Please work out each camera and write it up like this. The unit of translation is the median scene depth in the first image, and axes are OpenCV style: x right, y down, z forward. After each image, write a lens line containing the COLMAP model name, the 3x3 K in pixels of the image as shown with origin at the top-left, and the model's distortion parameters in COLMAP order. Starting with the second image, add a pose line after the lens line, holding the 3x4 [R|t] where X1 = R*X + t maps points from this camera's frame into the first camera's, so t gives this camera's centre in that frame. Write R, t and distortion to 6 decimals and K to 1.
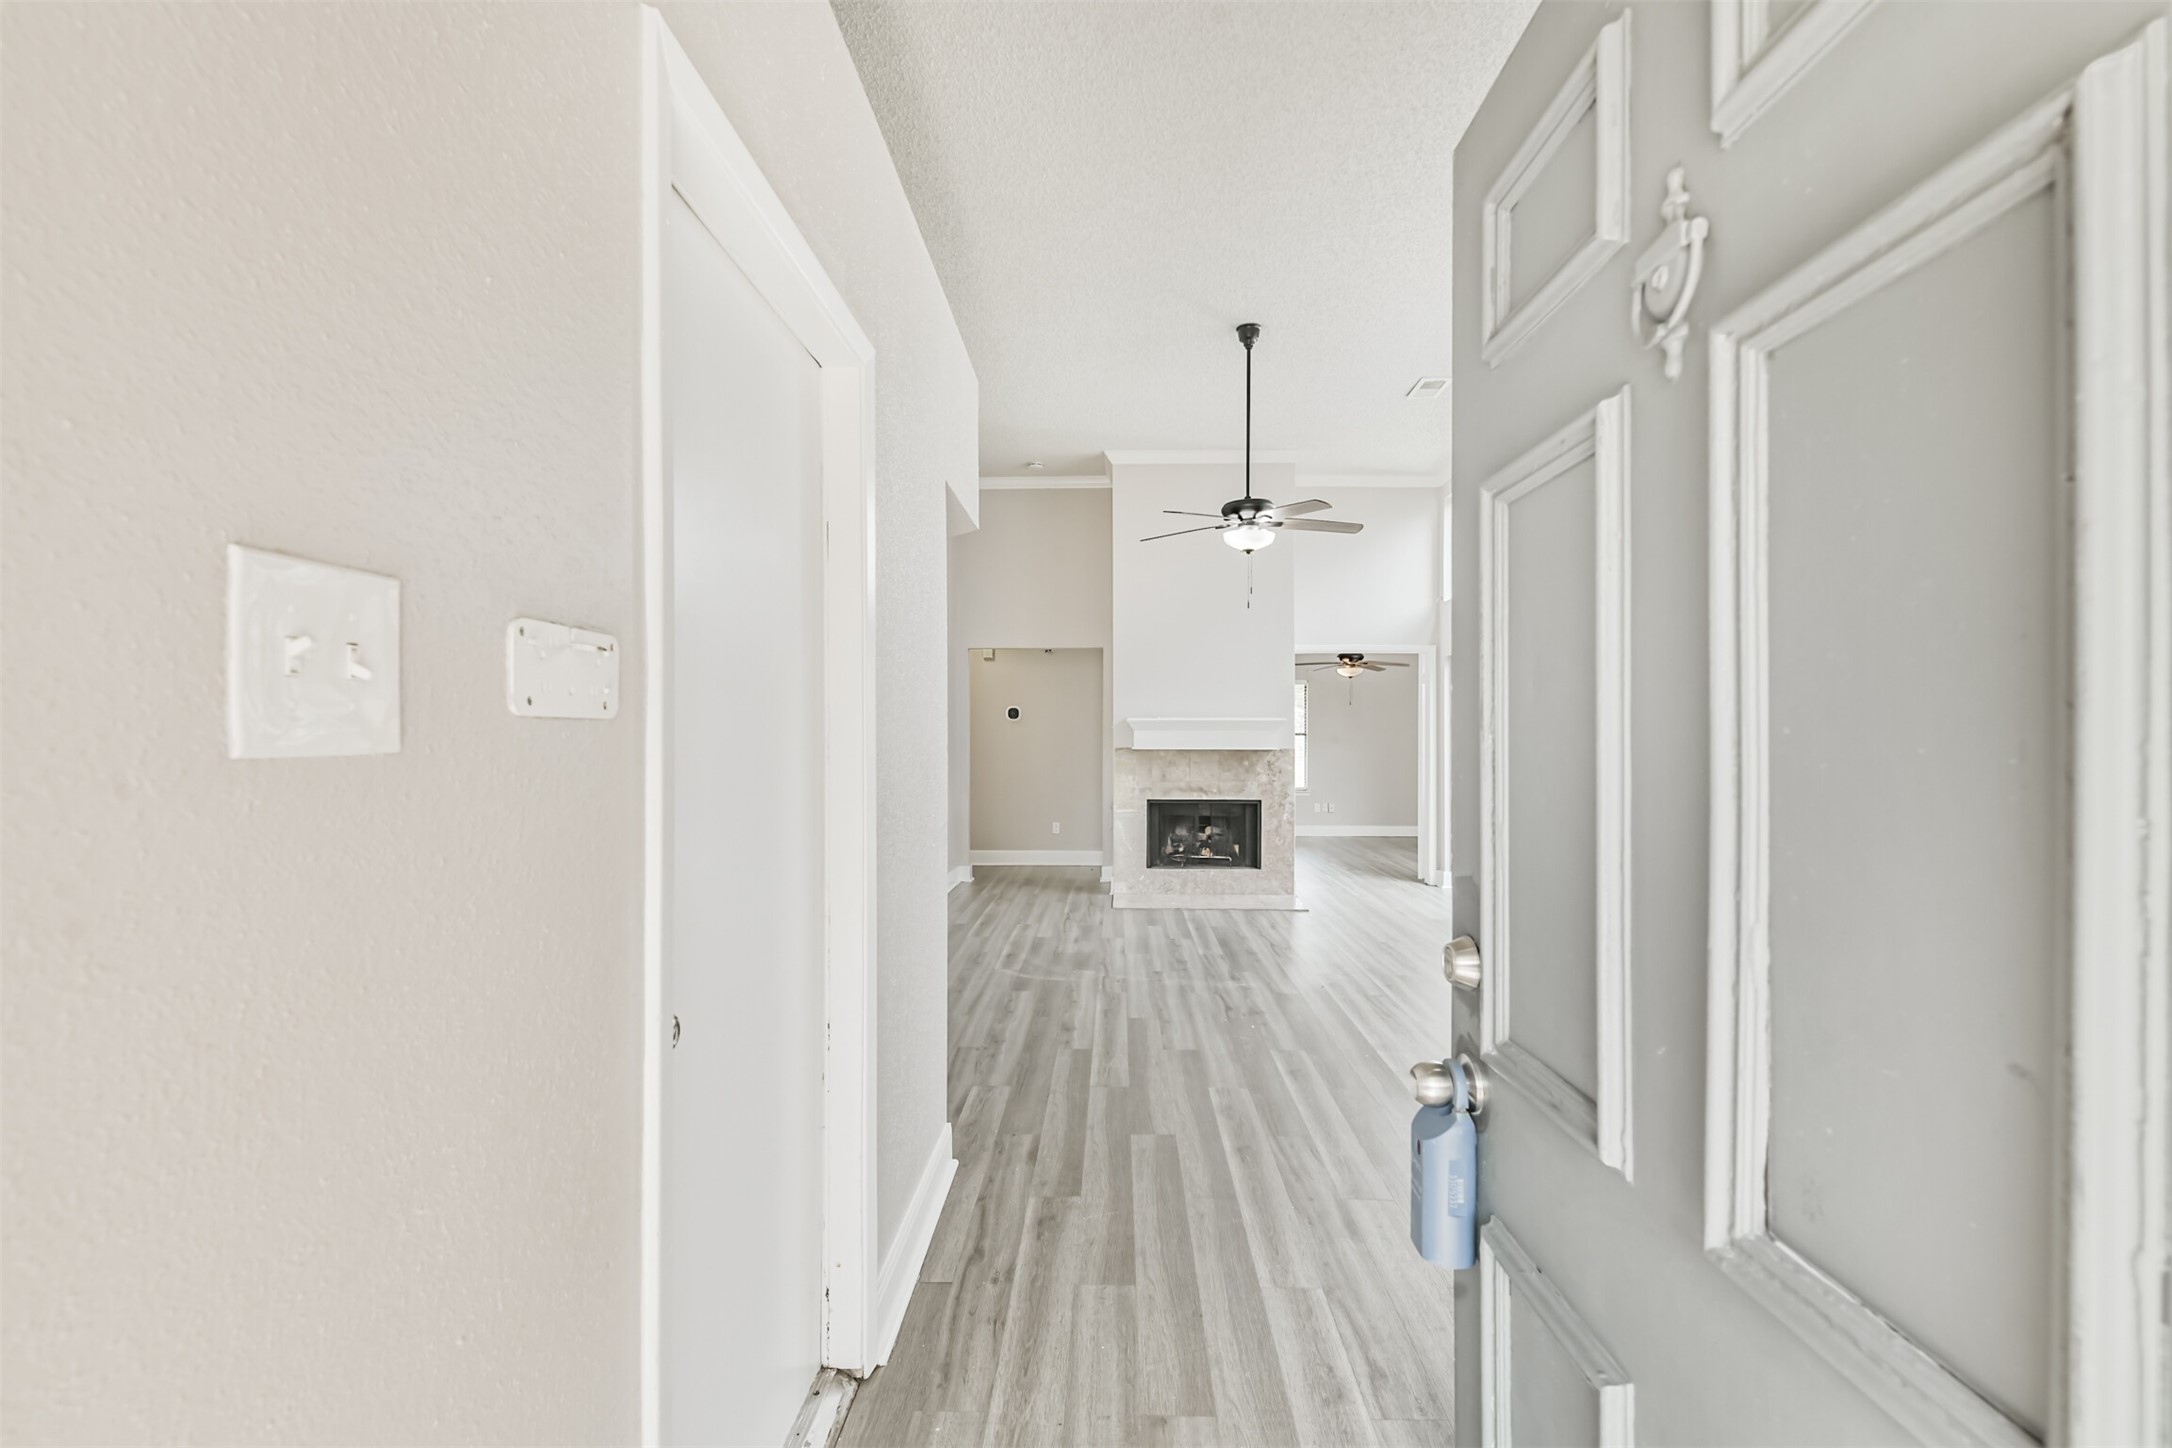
lens RADIAL K [[941.0, 0, 1090.7], [0, 941.0, 731.0], [0, 0, 1]] dist [0.017939, -0.000148]
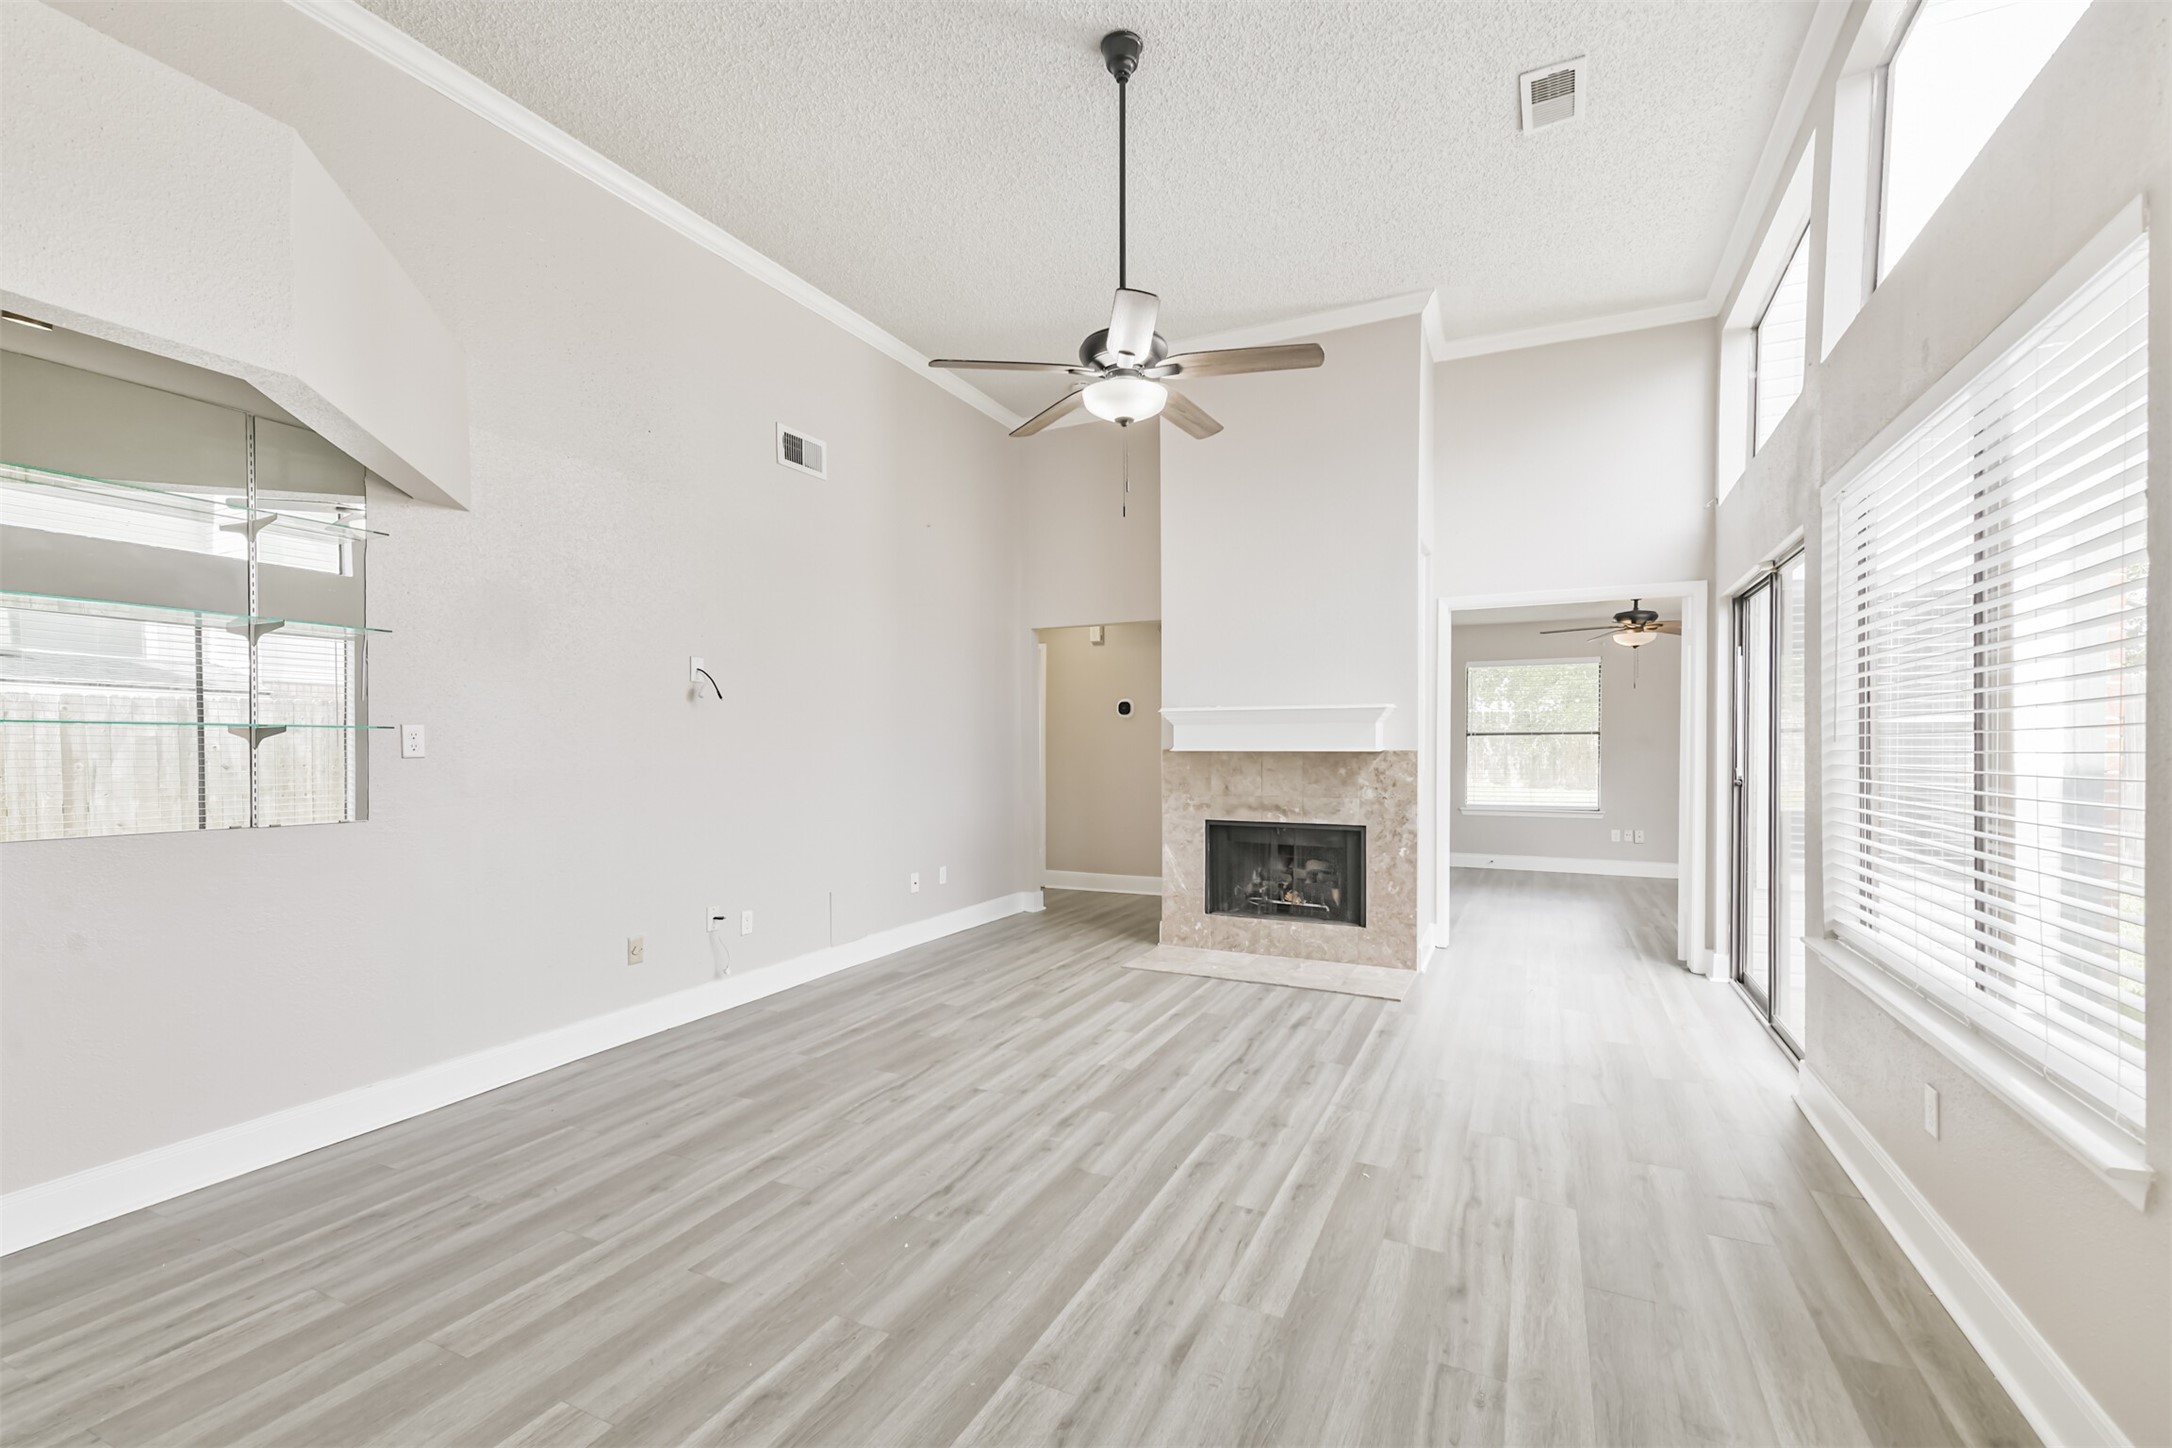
lens RADIAL K [[929.9, 0, 1083.2], [0, 929.9, 755.7], [0, 0, 1]] dist [0.017406, -0.000819]
pose [[0.908572, 0.001948, -0.417723, 0.275996], [0.006406, 0.999807, 0.018596, 0.009027], [0.417679, -0.019572, 0.908384, 0.307062]]
